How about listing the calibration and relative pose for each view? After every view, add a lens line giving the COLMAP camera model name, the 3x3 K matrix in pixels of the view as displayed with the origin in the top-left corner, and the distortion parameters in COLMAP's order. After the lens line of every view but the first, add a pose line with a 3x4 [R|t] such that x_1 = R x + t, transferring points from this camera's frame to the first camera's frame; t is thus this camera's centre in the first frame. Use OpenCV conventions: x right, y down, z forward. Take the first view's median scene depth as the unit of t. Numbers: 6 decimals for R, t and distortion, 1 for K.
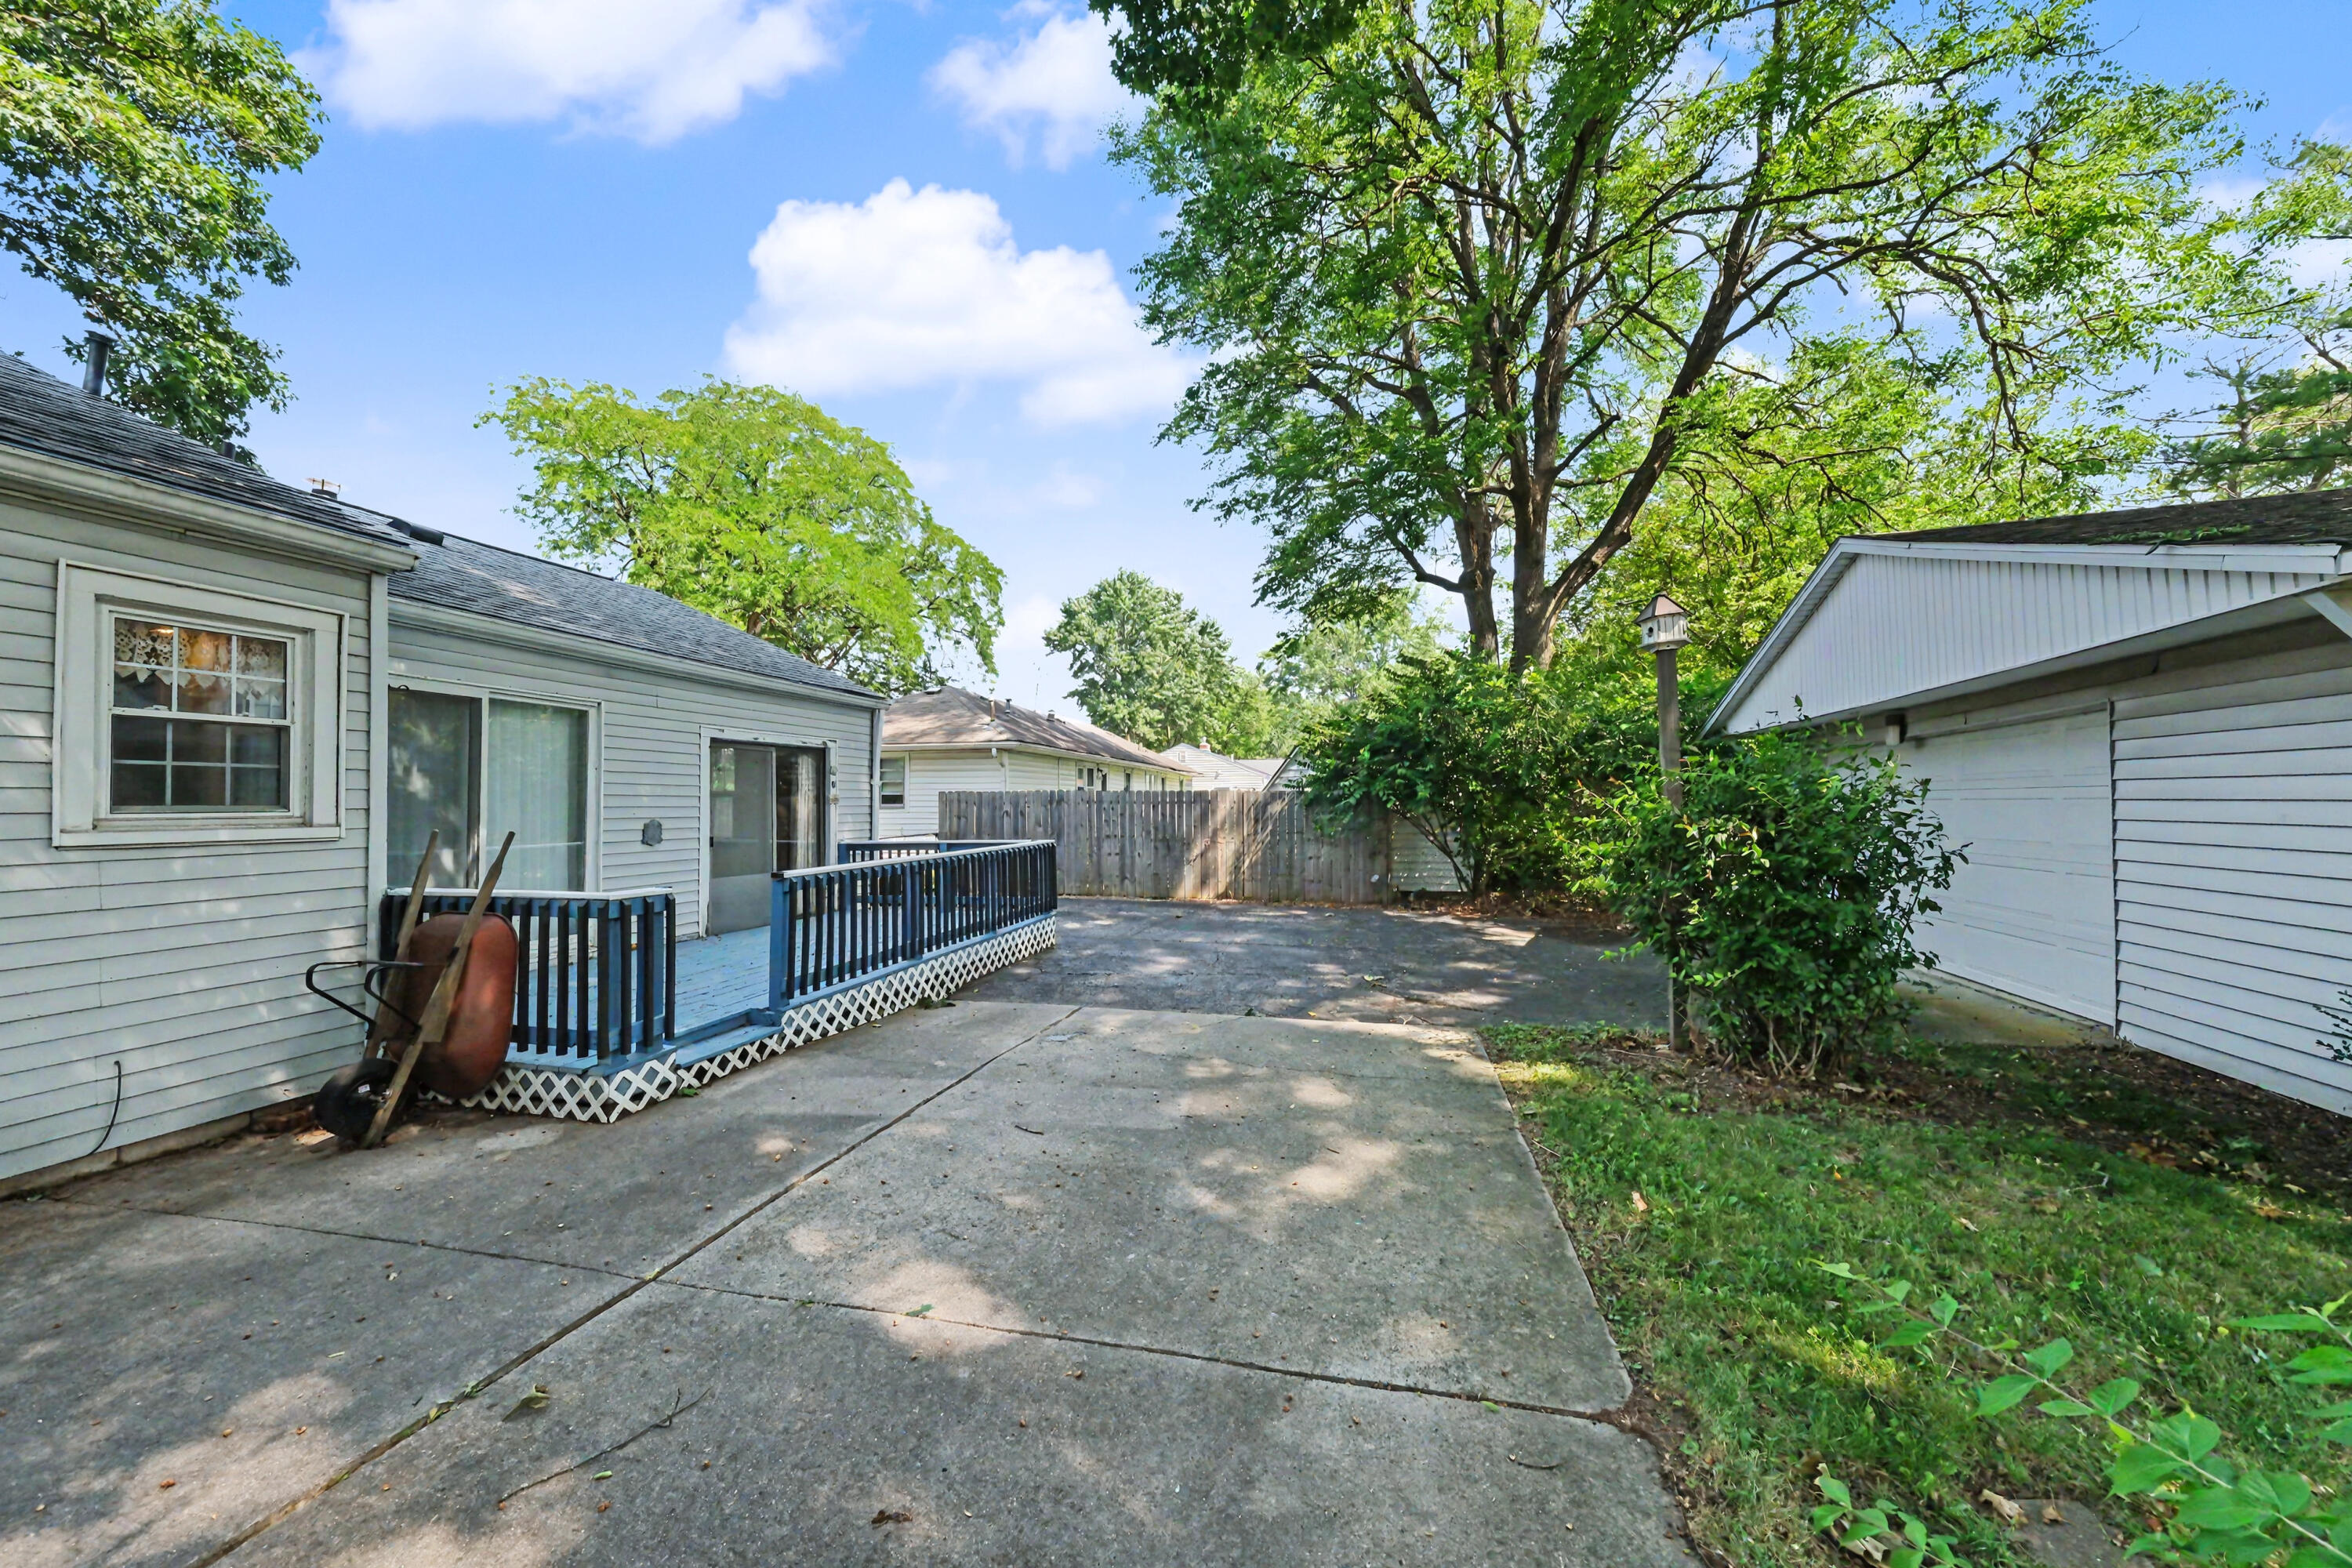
lens RADIAL K [[816.5, 0, 1166.0], [0, 816.5, 790.7], [0, 0, 1]] dist [0.000881, 0.000228]
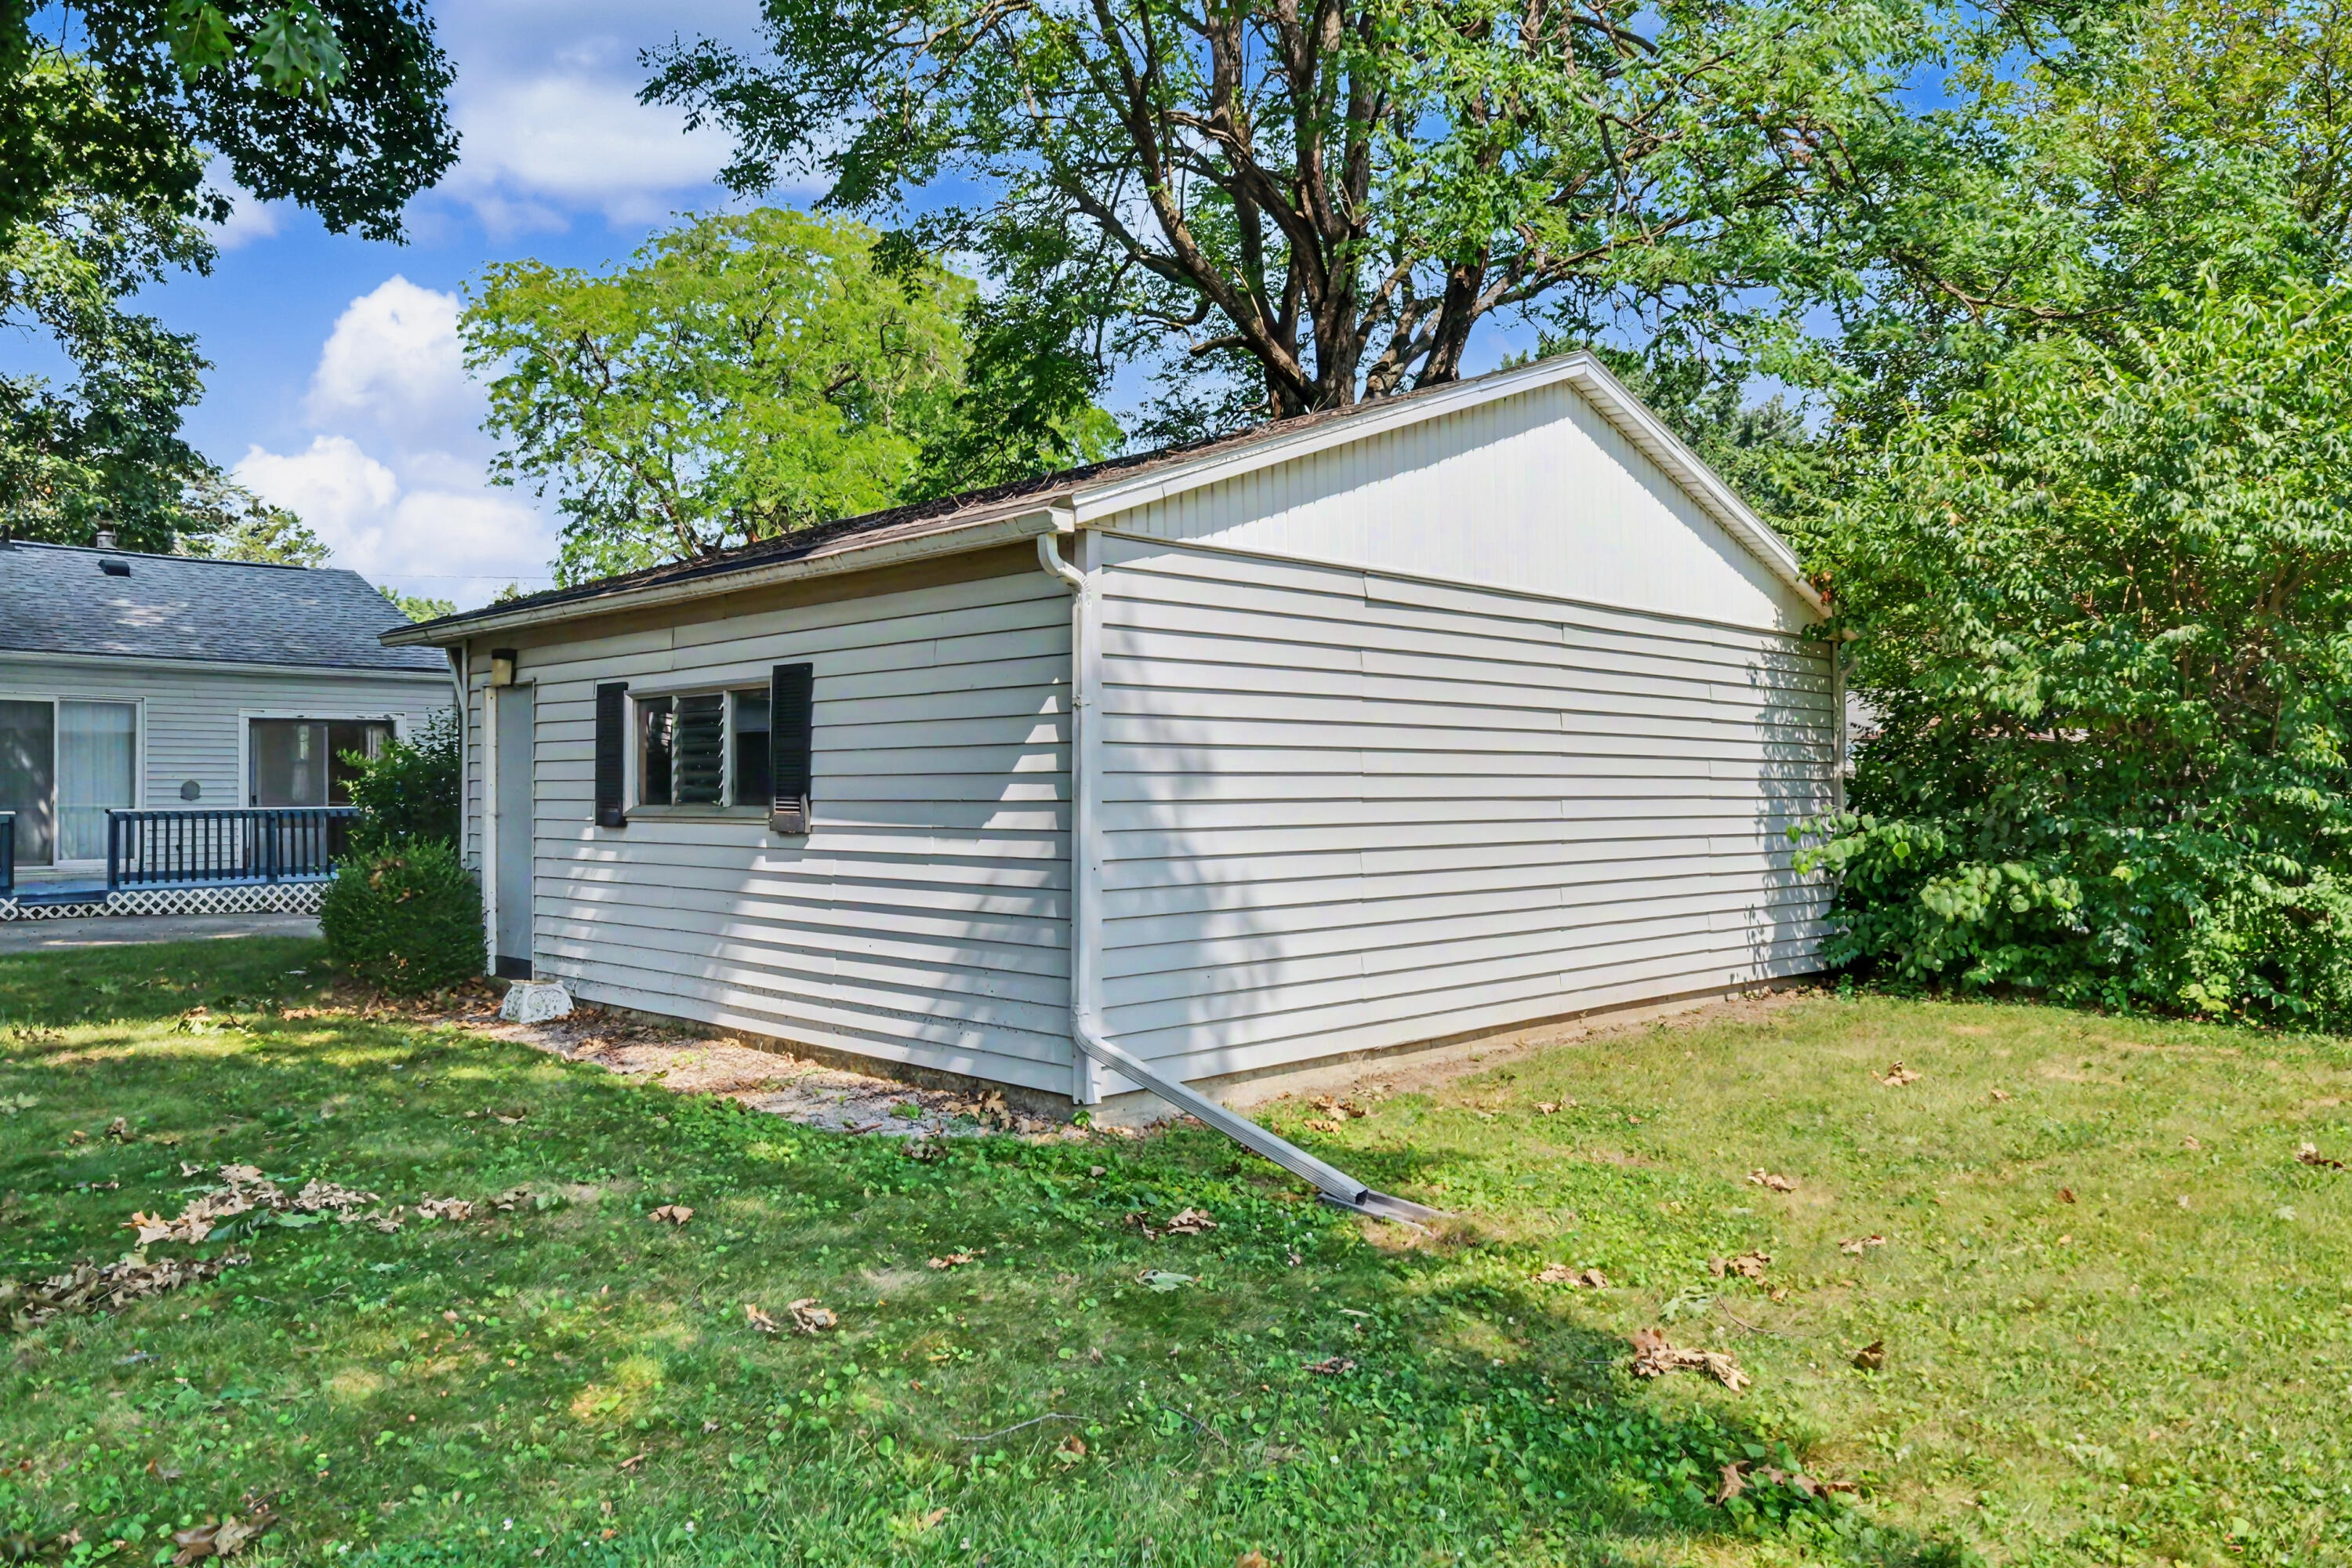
lens RADIAL K [[1684.6, 0, 1179.2], [0, 1684.6, 788.6], [0, 0, 1]] dist [0.009461, 0.003618]
pose [[0.883269, 0.006725, -0.468818, 2.776138], [0.004266, 0.999740, 0.022377, -0.010598], [0.468847, -0.021765, 0.883011, -0.928909]]
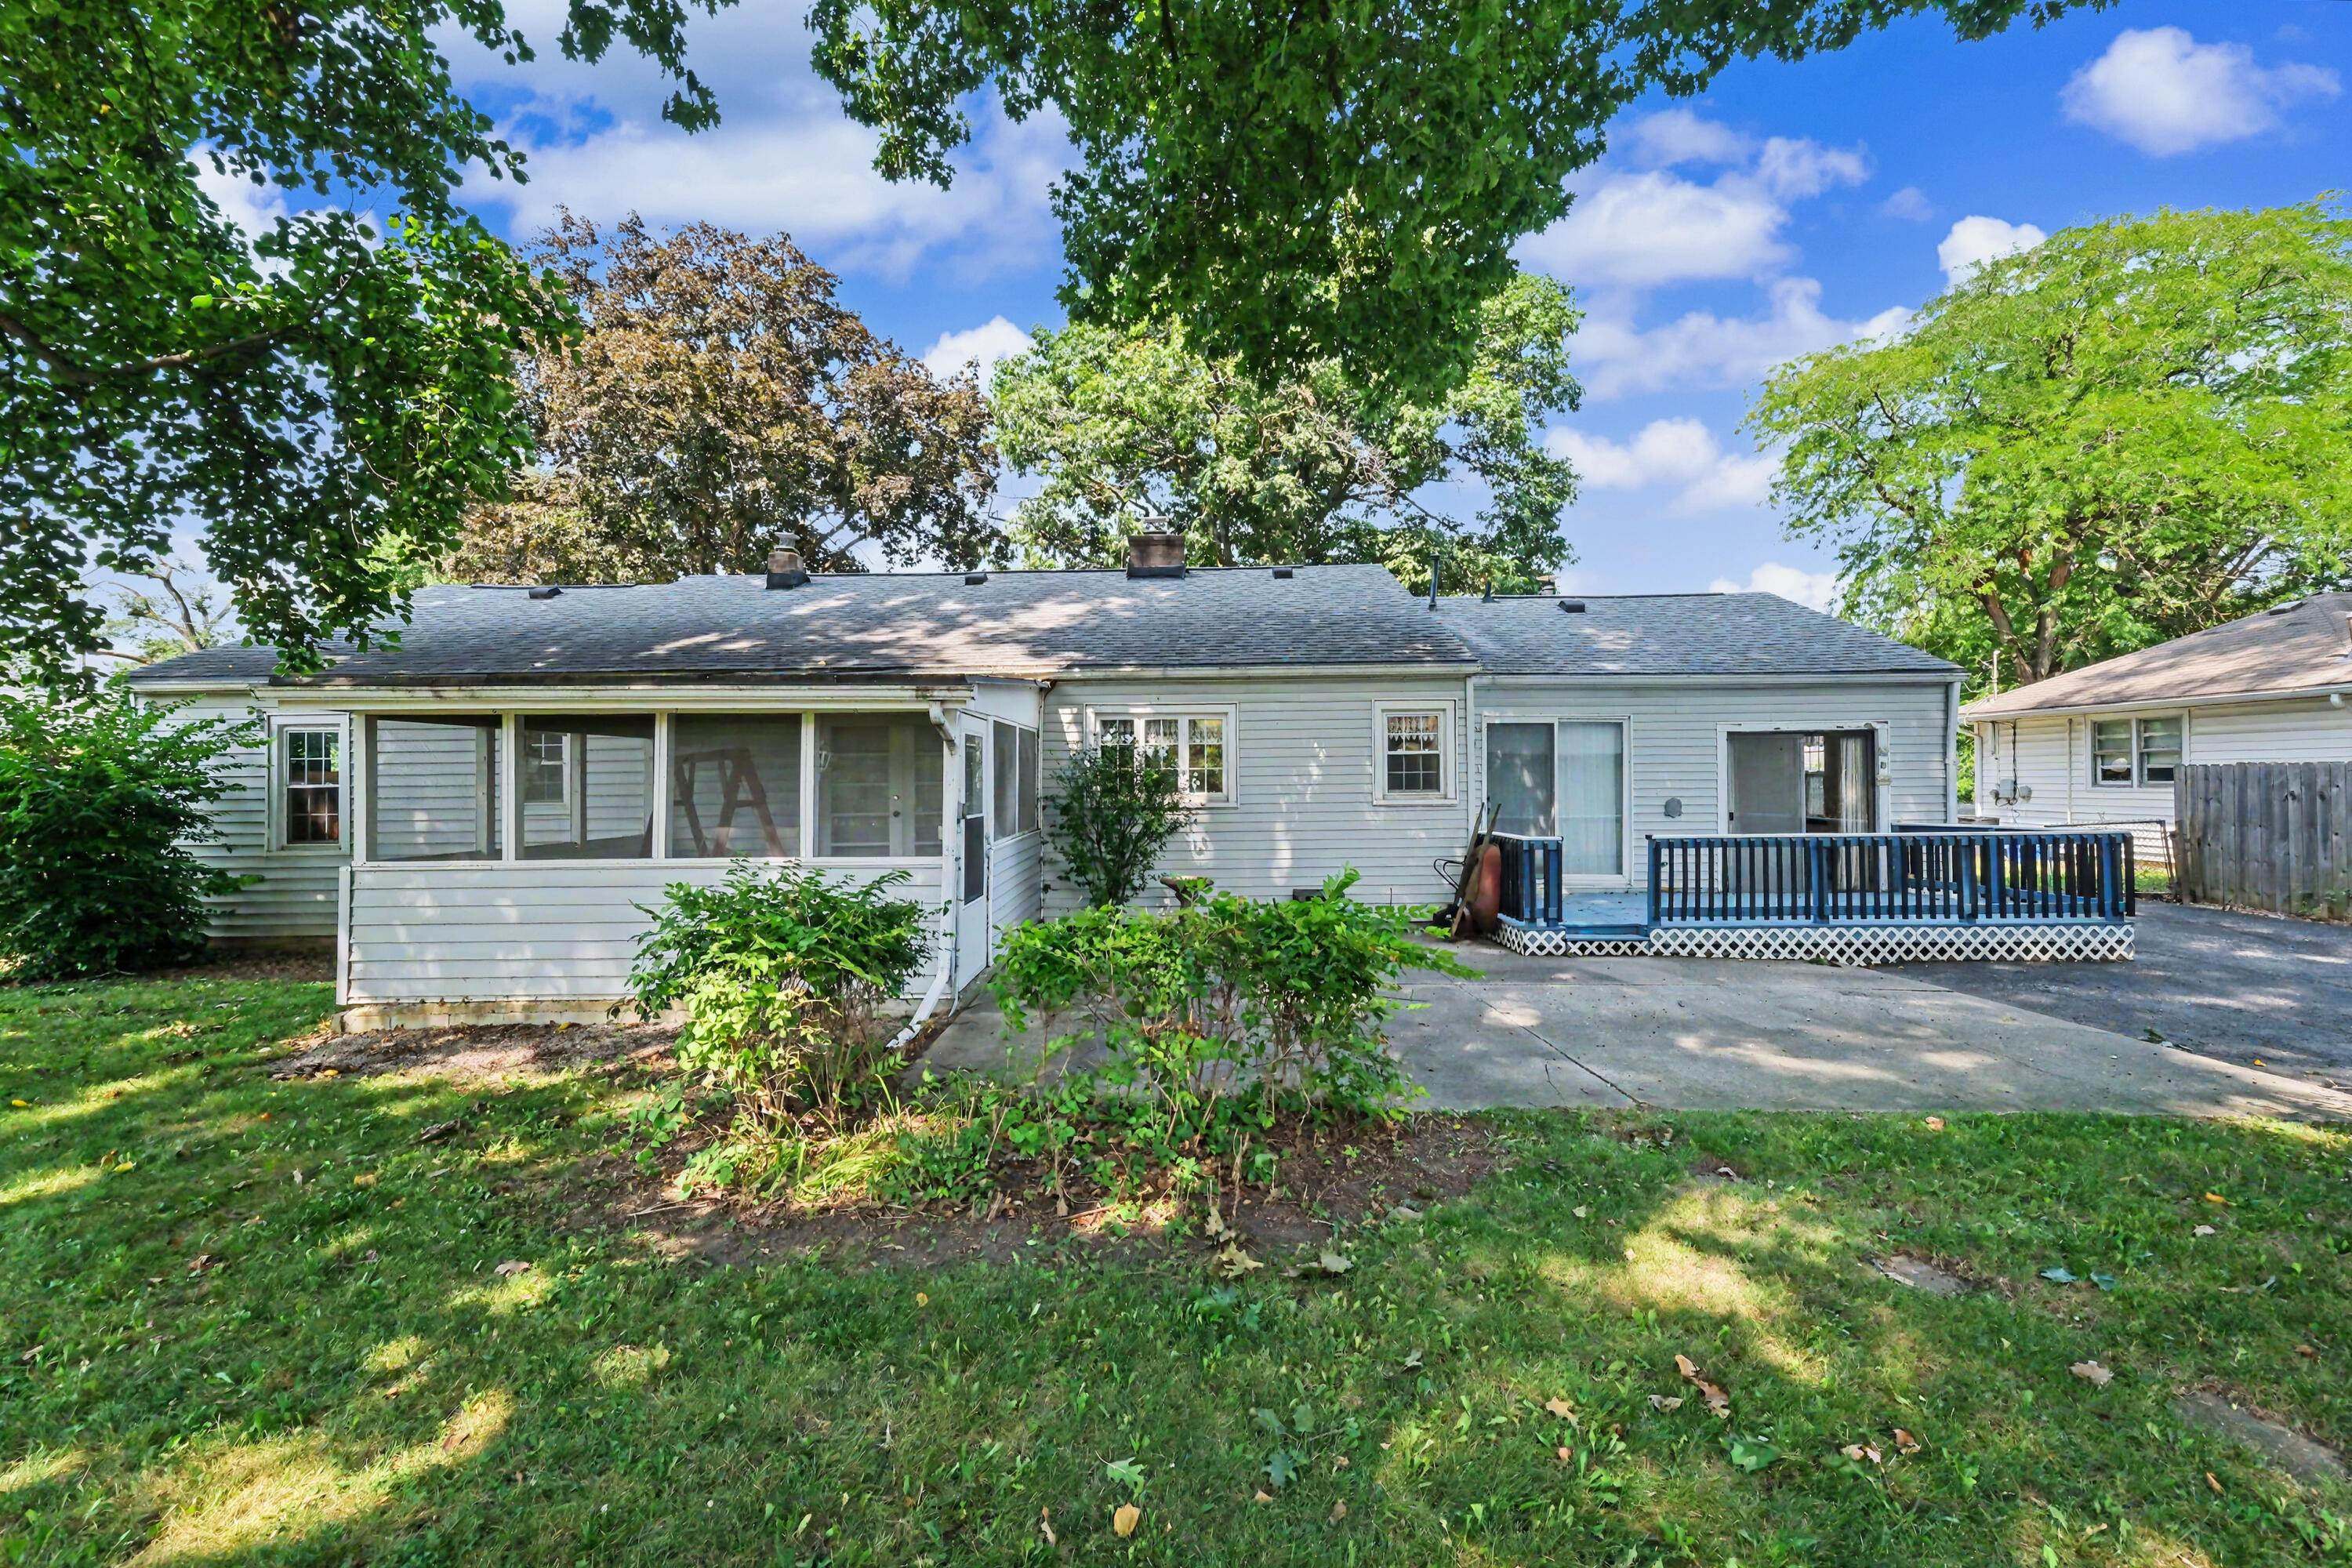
lens RADIAL K [[961.0, 0, 1164.7], [0, 961.0, 779.4], [0, 0, 1]] dist [0.003155, 0.000136]
pose [[0.239881, -0.000822, -0.970802, 0.914904], [0.023006, 0.999724, 0.004838, -0.028173], [0.970530, -0.023494, 0.239833, -0.251233]]
